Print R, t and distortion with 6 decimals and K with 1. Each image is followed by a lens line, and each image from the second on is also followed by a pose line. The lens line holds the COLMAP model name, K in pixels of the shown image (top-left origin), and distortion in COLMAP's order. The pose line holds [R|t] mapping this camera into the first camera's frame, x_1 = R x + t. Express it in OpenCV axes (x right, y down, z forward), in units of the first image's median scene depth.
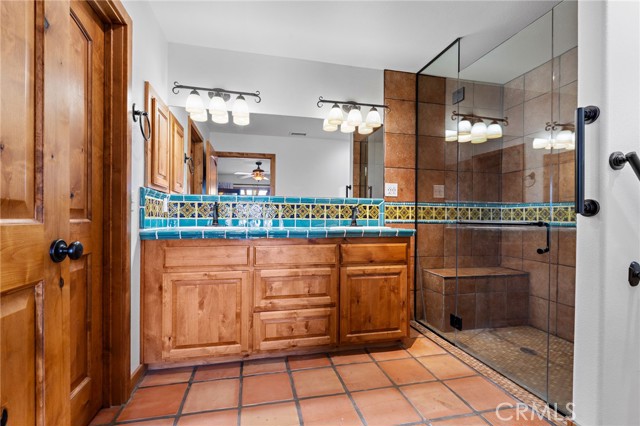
lens RADIAL K [[286.0, 0, 316.1], [0, 286.0, 218.4], [0, 0, 1]] dist [0.004387, -0.000550]
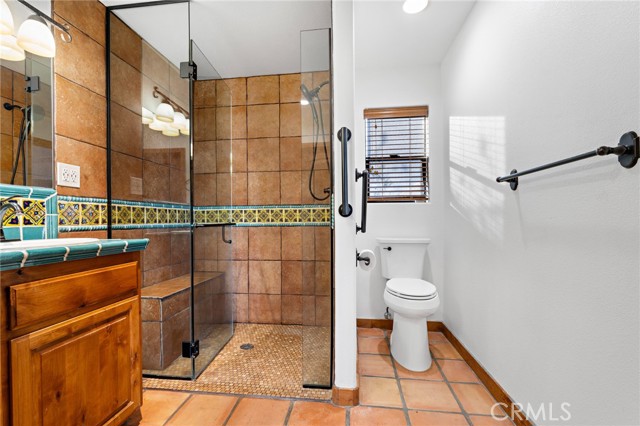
lens RADIAL K [[286.0, 0, 316.1], [0, 286.0, 218.4], [0, 0, 1]] dist [0.004387, -0.000550]
pose [[0.335512, -0.008572, 0.941997, -0.124851], [0.017797, 0.999838, 0.002760, -0.003154], [-0.941868, 0.015839, 0.335610, 0.321023]]
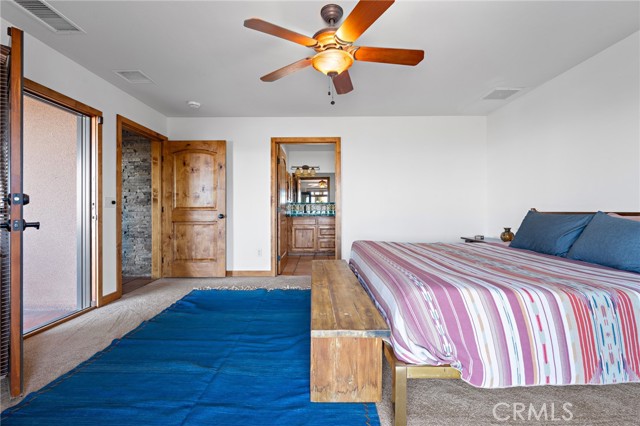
lens RADIAL K [[286.0, 0, 316.1], [0, 286.0, 218.4], [0, 0, 1]] dist [0.004387, -0.000550]
pose [[0.972133, -0.007202, -0.234321, 0.372118], [0.012498, 0.999699, 0.021121, 0.020208], [0.234098, -0.023461, 0.971930, -1.519964]]
